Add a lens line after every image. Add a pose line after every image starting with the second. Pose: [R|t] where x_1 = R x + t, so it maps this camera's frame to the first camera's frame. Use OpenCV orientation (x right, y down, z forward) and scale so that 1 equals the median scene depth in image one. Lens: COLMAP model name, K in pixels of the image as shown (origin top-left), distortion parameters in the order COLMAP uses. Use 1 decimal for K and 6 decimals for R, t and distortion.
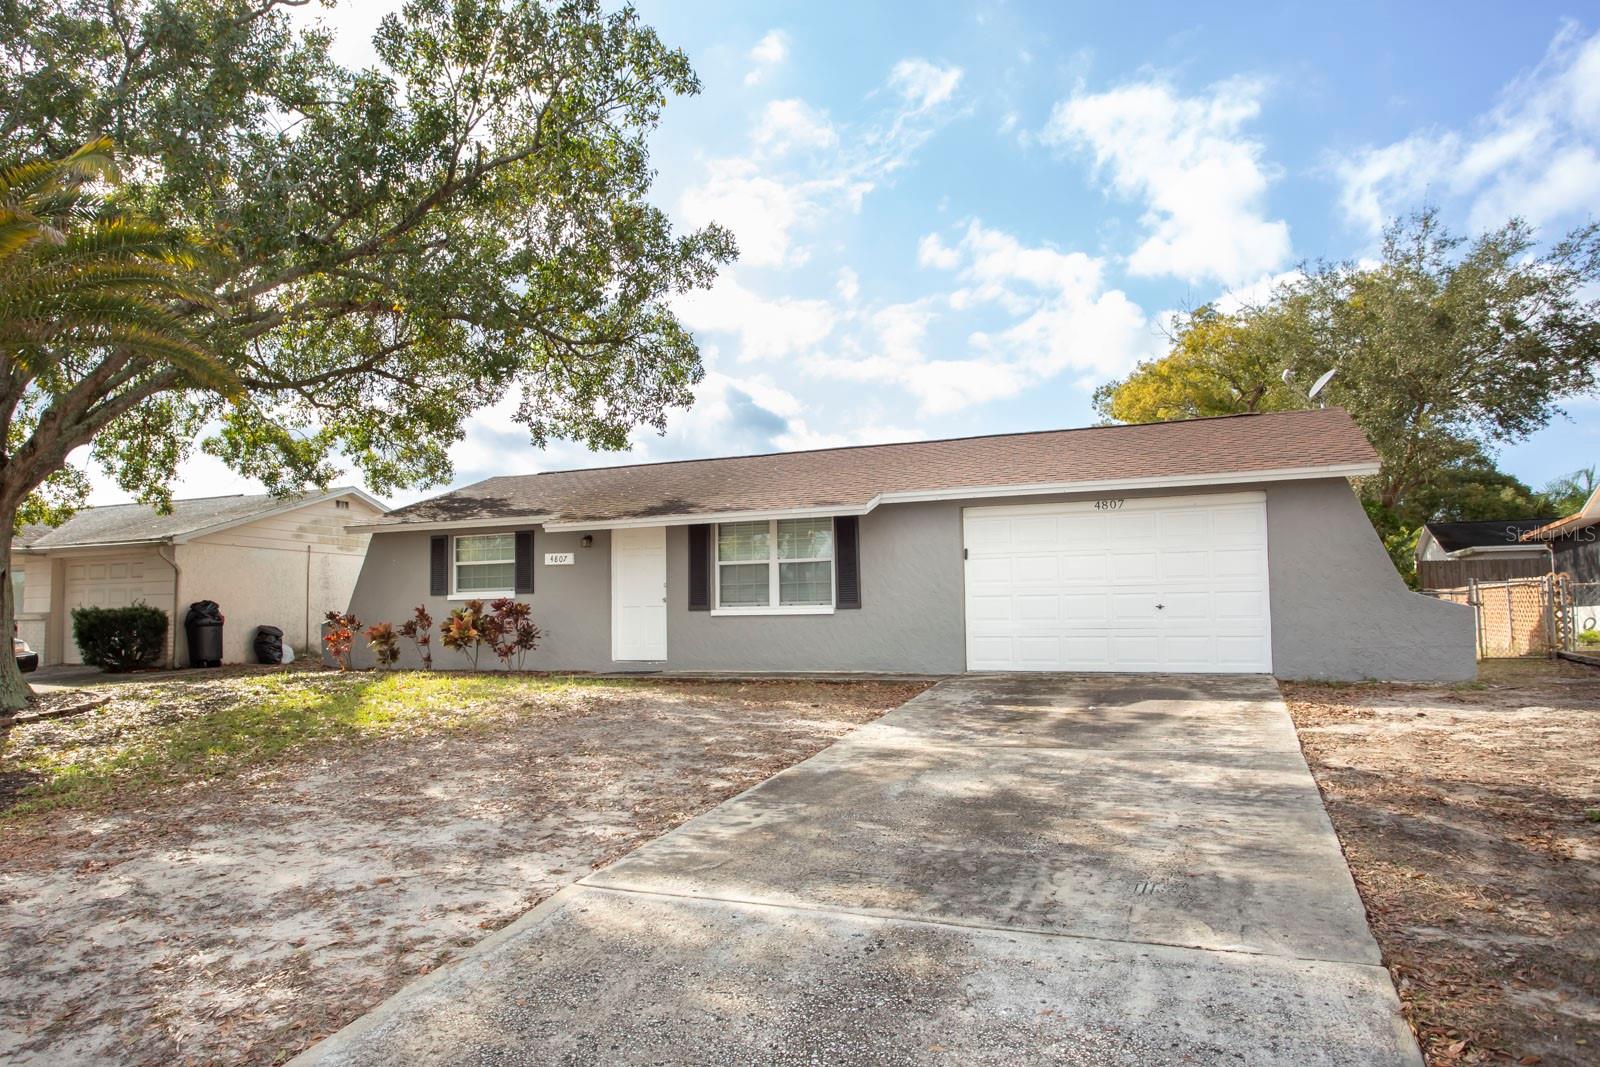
lens RADIAL K [[814.1, 0, 800.0], [0, 814.1, 533.5], [0, 0, 1]] dist [-0.000808, 0.000942]
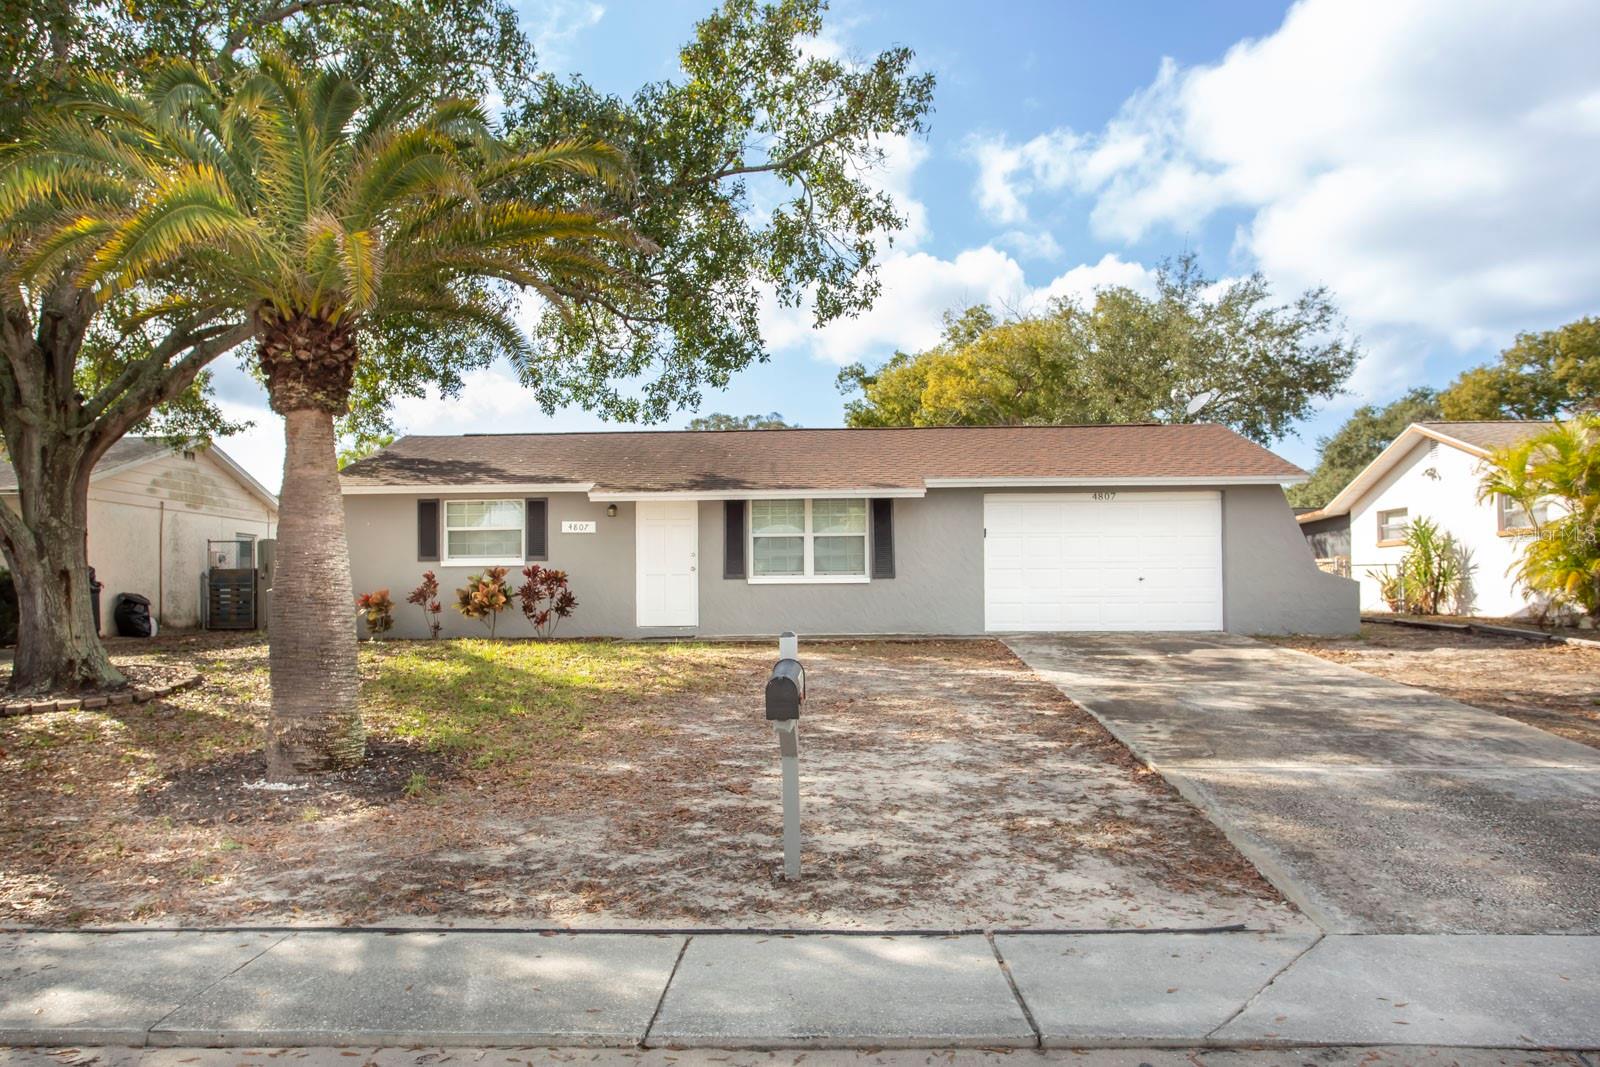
lens RADIAL K [[814.1, 0, 800.0], [0, 814.1, 533.5], [0, 0, 1]] dist [-0.000808, 0.000942]
pose [[0.958169, 0.022130, 0.285346, -0.351178], [-0.033052, 0.998891, 0.033519, -0.004541], [-0.284288, -0.041548, 0.957838, -0.052811]]
